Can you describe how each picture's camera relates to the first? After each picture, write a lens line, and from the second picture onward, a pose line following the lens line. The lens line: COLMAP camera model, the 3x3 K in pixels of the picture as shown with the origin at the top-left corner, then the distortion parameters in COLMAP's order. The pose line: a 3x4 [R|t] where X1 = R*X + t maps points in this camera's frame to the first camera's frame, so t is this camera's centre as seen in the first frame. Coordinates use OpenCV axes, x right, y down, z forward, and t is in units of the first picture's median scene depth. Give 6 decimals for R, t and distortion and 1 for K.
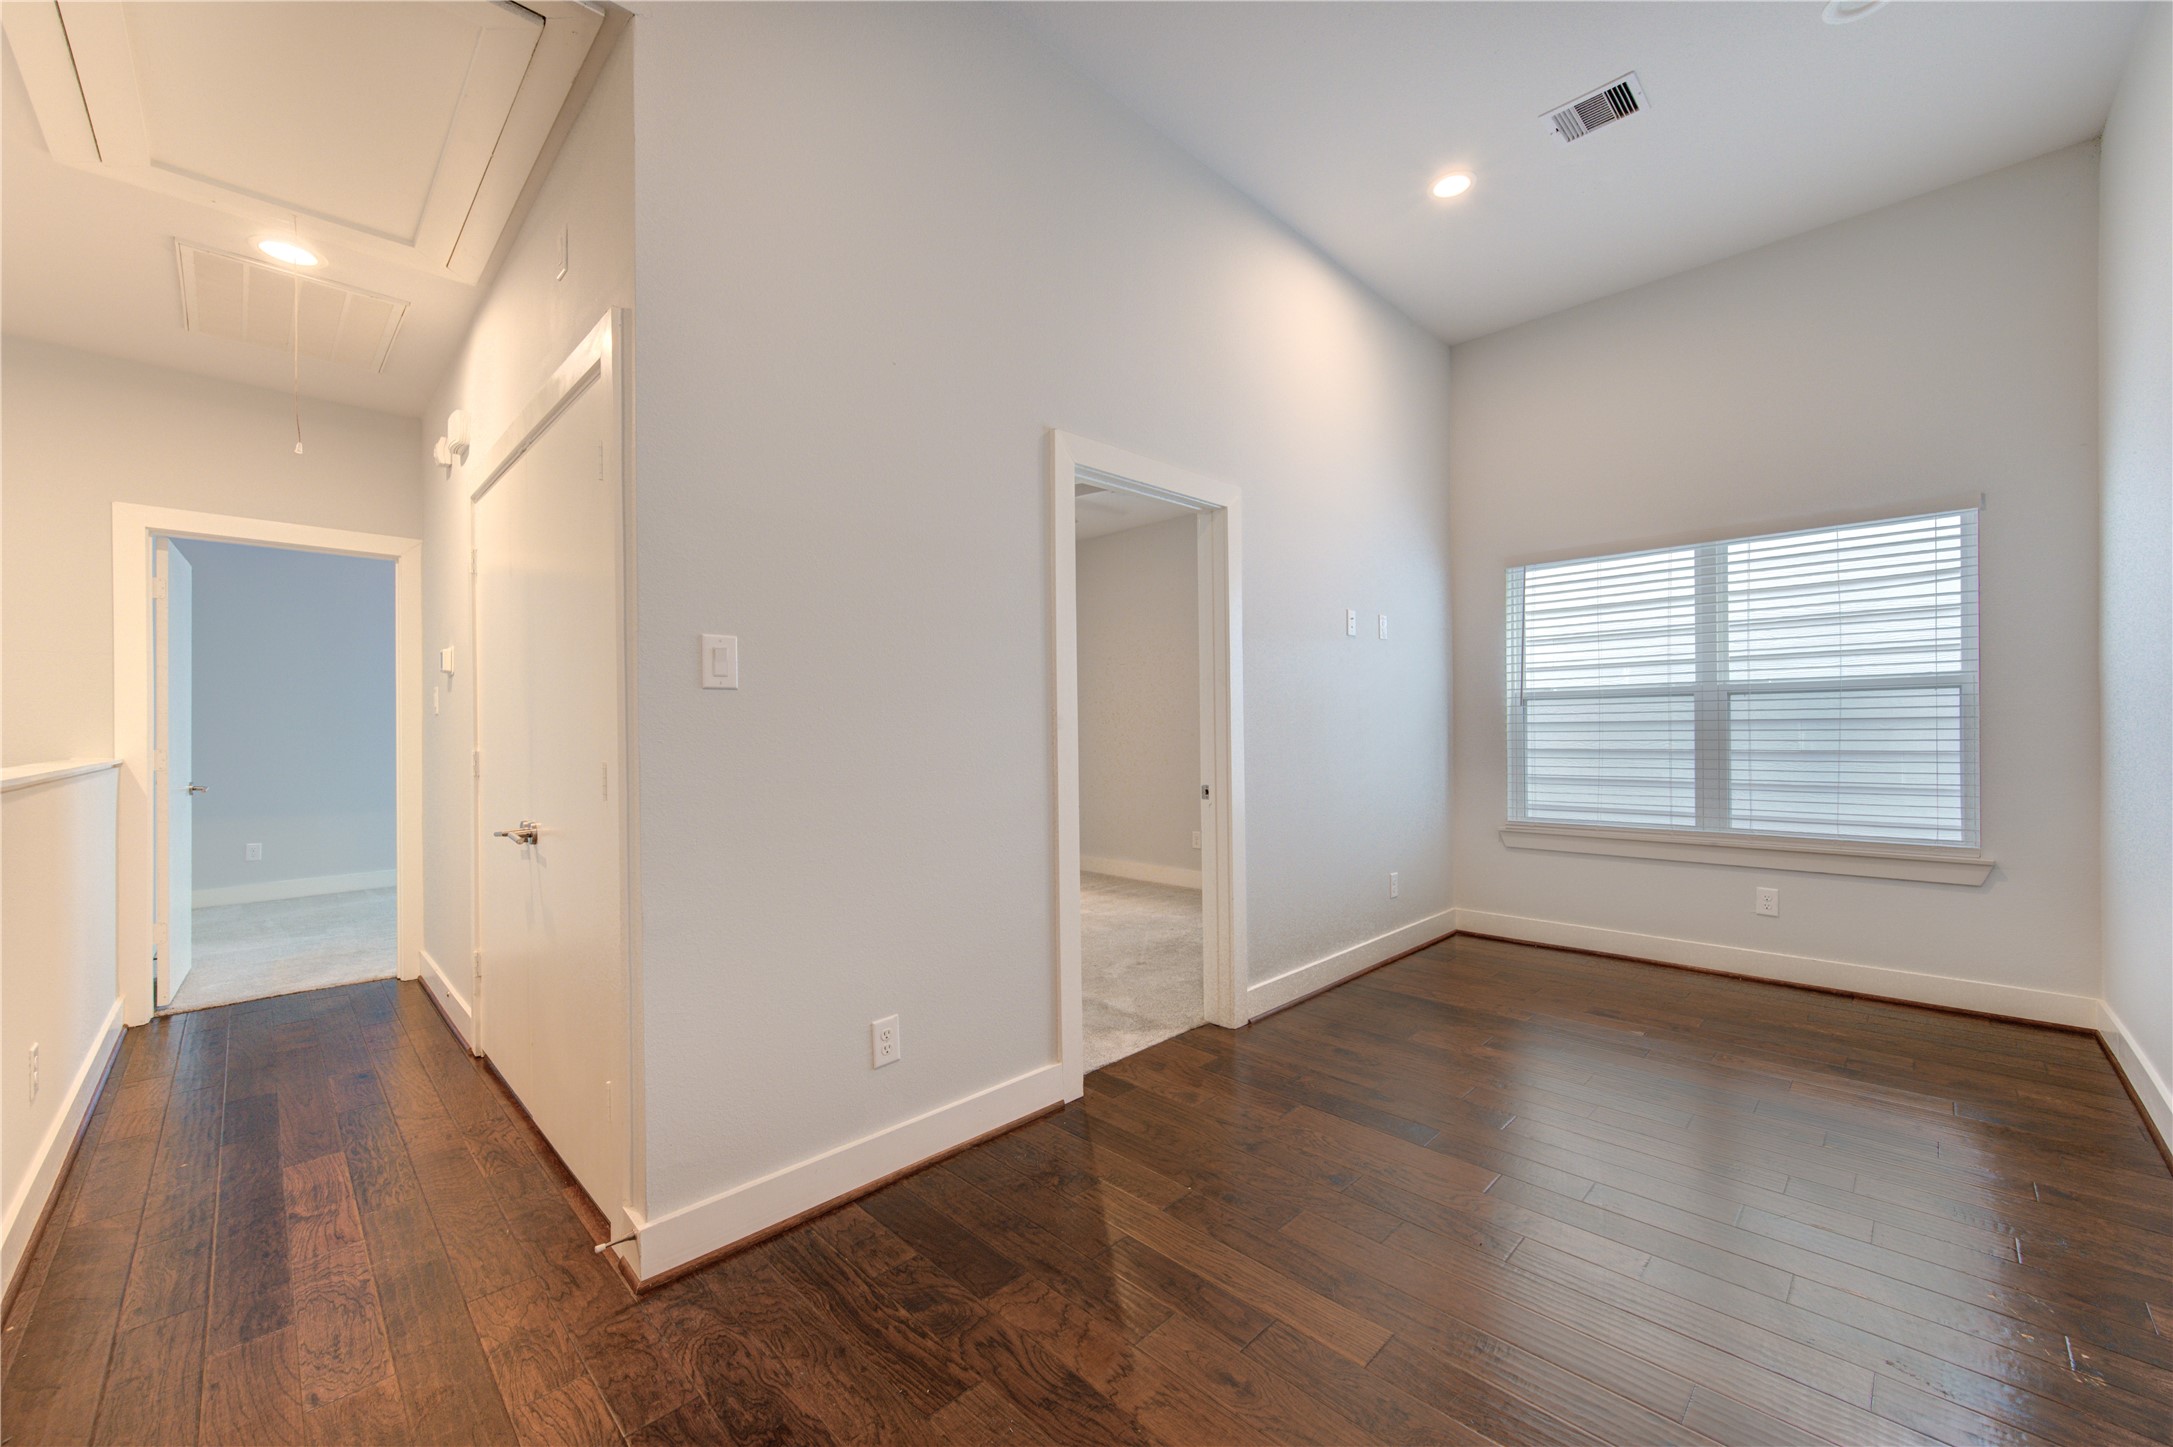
lens RADIAL K [[859.2, 0, 1092.8], [0, 859.2, 730.6], [0, 0, 1]] dist [0.000948, 0.000684]
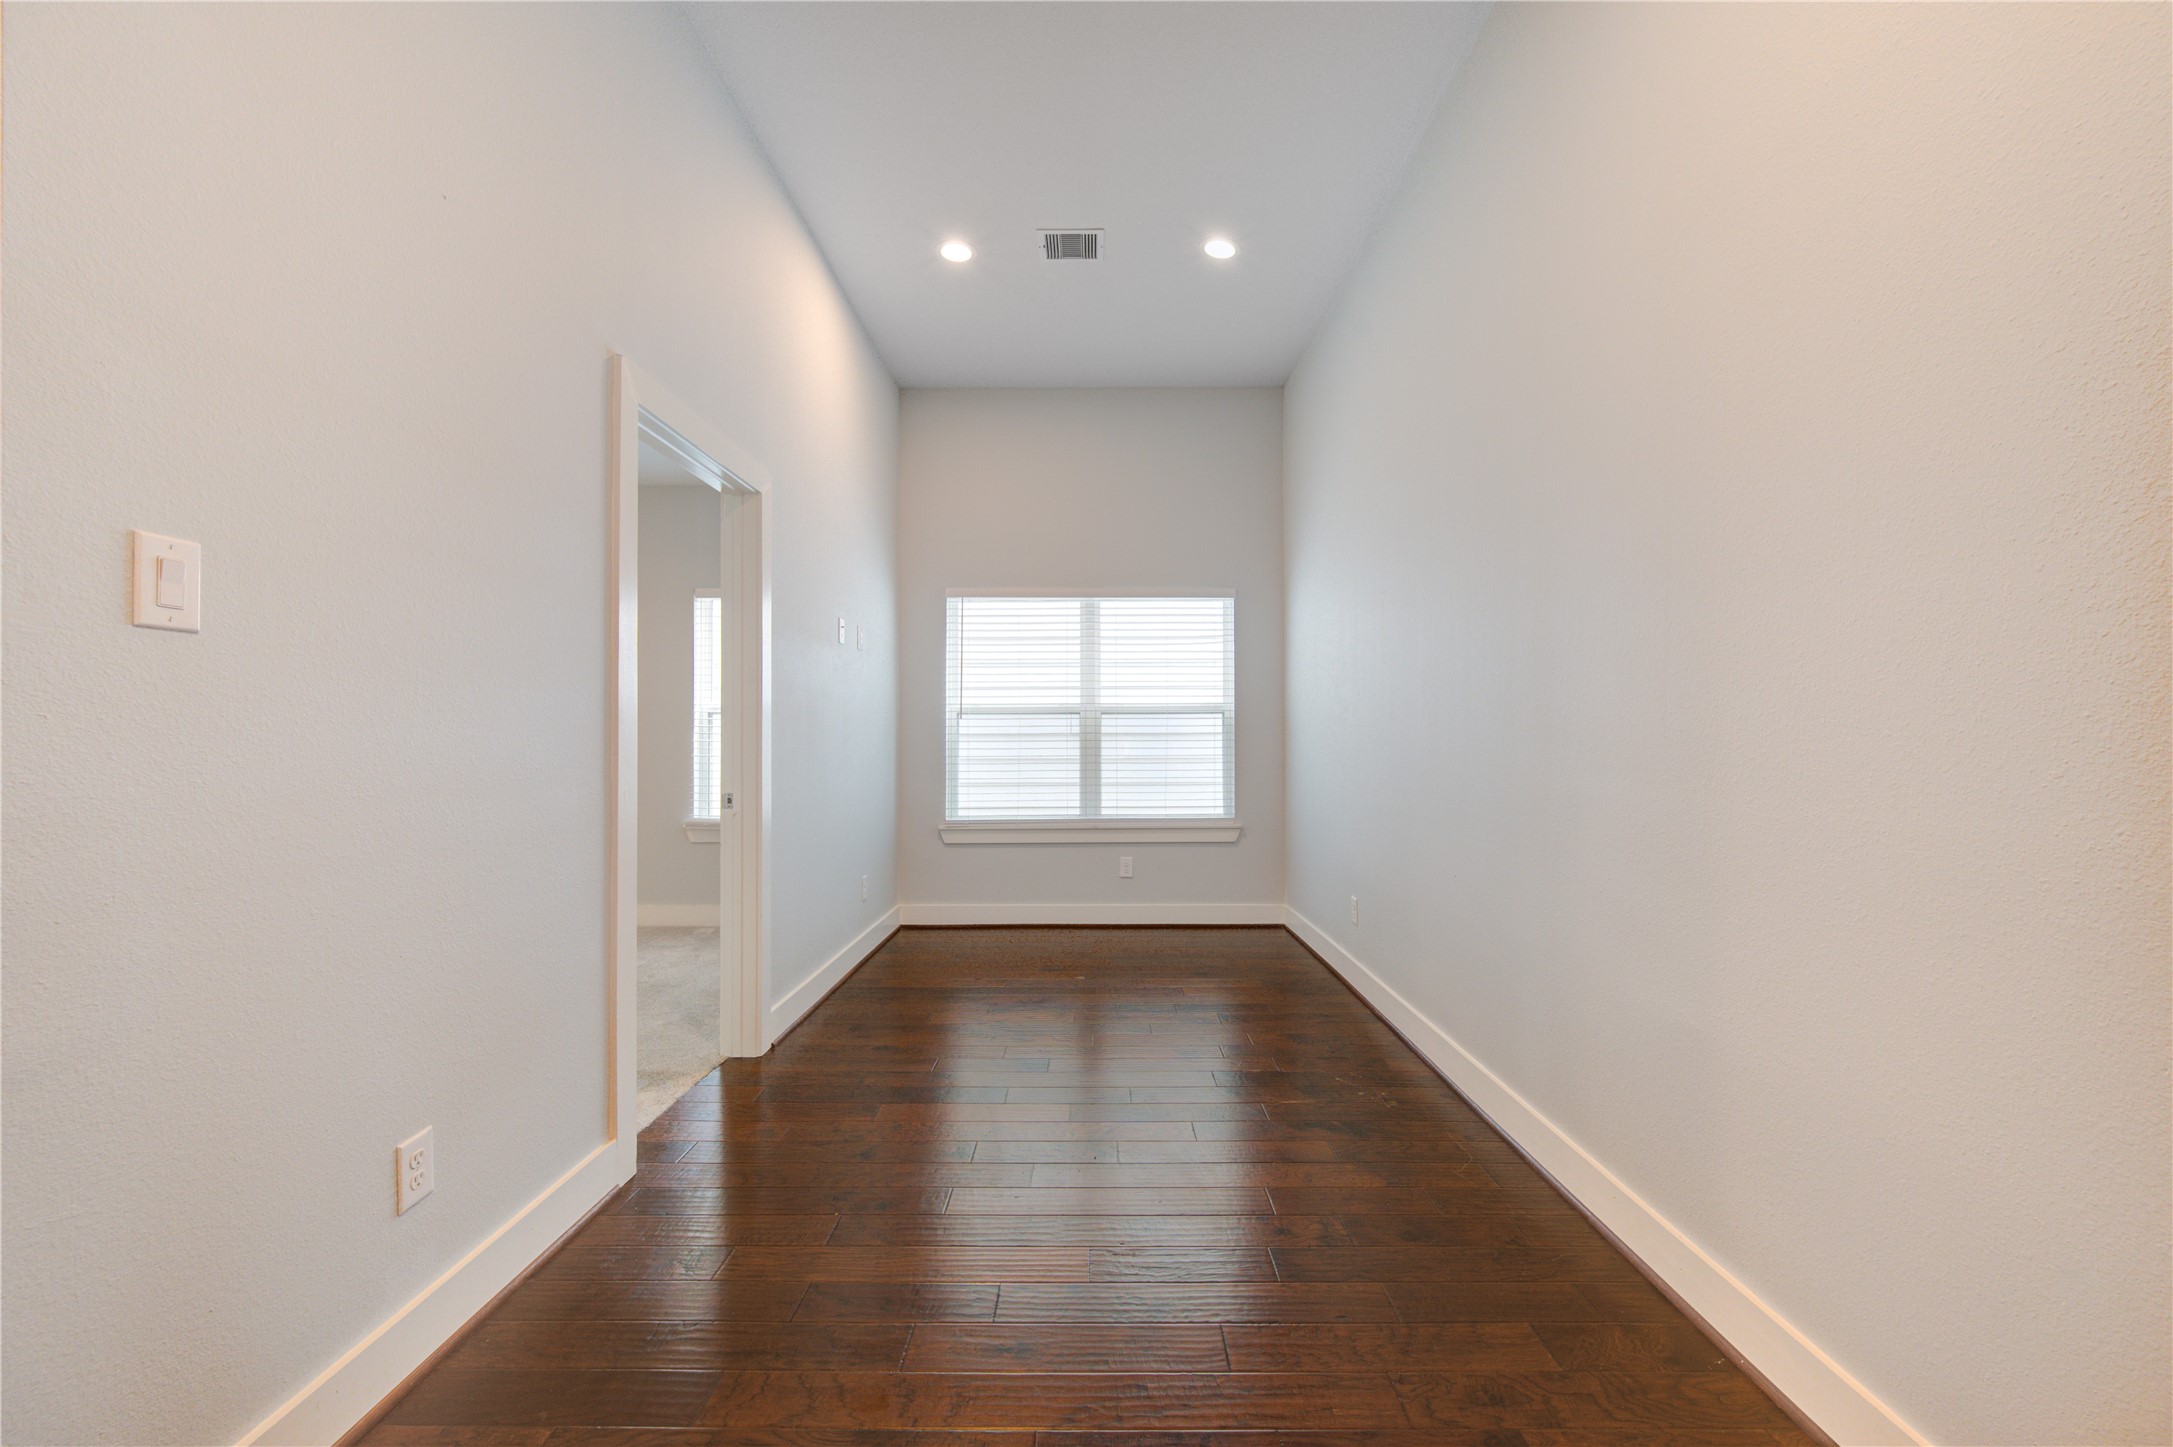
lens RADIAL K [[859.2, 0, 1095.4], [0, 859.2, 731.3], [0, 0, 1]] dist [0.000948, 0.000684]
pose [[0.705021, 0.018969, 0.708933, -0.211277], [-0.002570, 0.999704, -0.024193, 0.017078], [-0.709182, 0.015234, 0.704861, 0.077391]]
